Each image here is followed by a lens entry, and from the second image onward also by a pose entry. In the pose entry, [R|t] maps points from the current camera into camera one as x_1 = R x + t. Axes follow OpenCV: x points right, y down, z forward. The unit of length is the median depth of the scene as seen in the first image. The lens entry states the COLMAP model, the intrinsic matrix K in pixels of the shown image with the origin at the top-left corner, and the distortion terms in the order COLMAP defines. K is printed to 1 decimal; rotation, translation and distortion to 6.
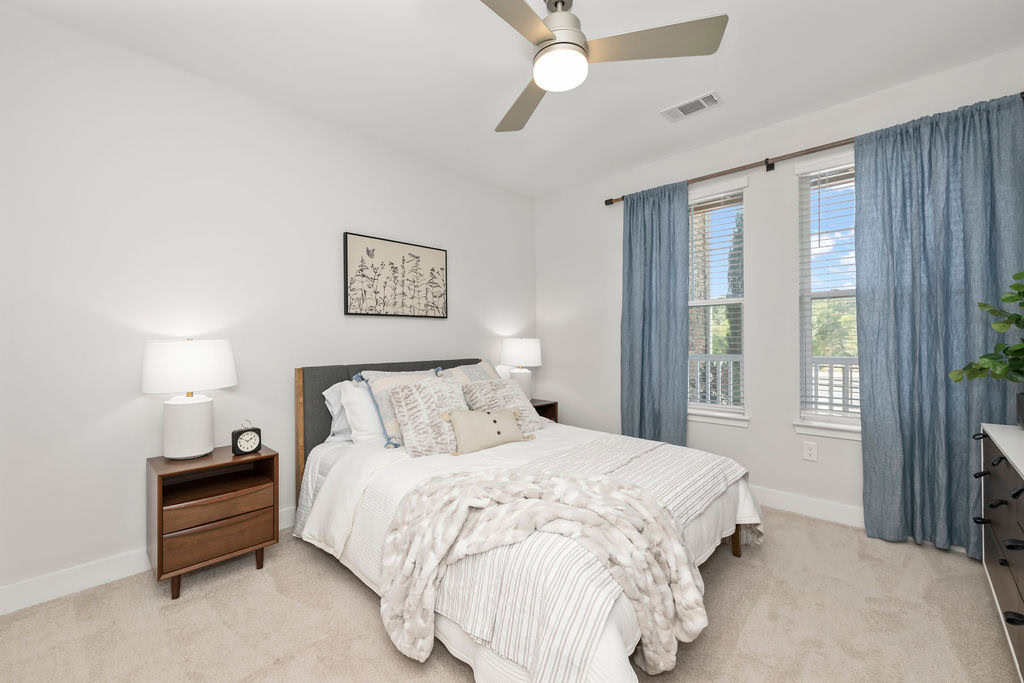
lens RADIAL K [[415.1, 0, 503.3], [0, 415.1, 345.5], [0, 0, 1]] dist [0.003562, -0.000758]
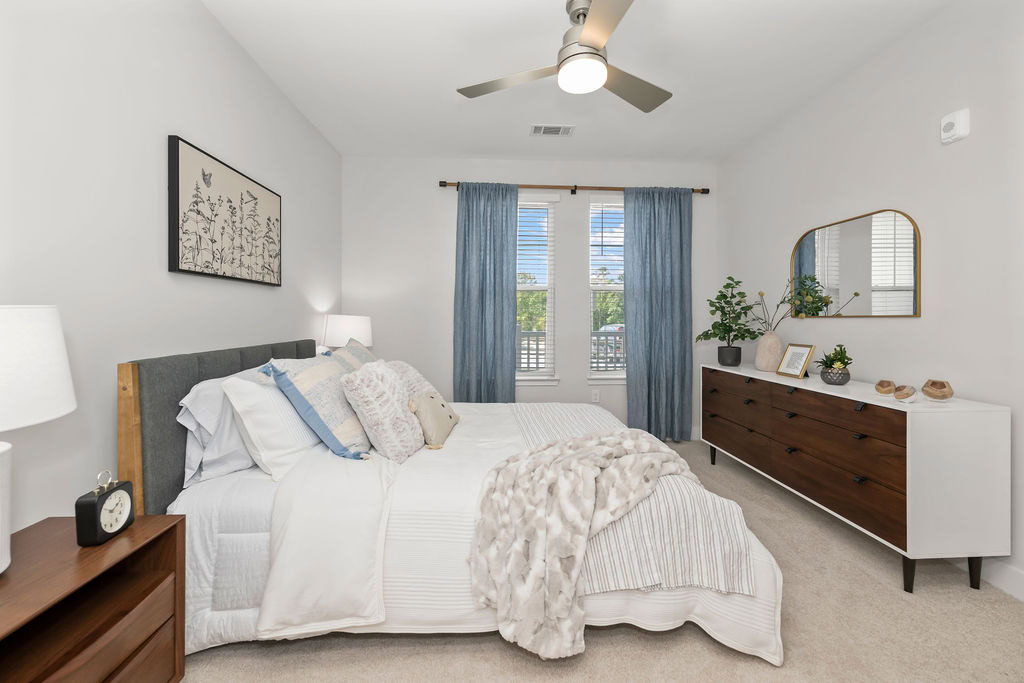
lens RADIAL K [[415.1, 0, 501.4], [0, 415.1, 325.0], [0, 0, 1]] dist [0.003562, -0.000758]
pose [[0.683833, -0.003014, 0.729632, -0.457083], [0.002882, 0.999995, 0.001430, 0.004097], [-0.729633, 0.001125, 0.683839, 0.217385]]
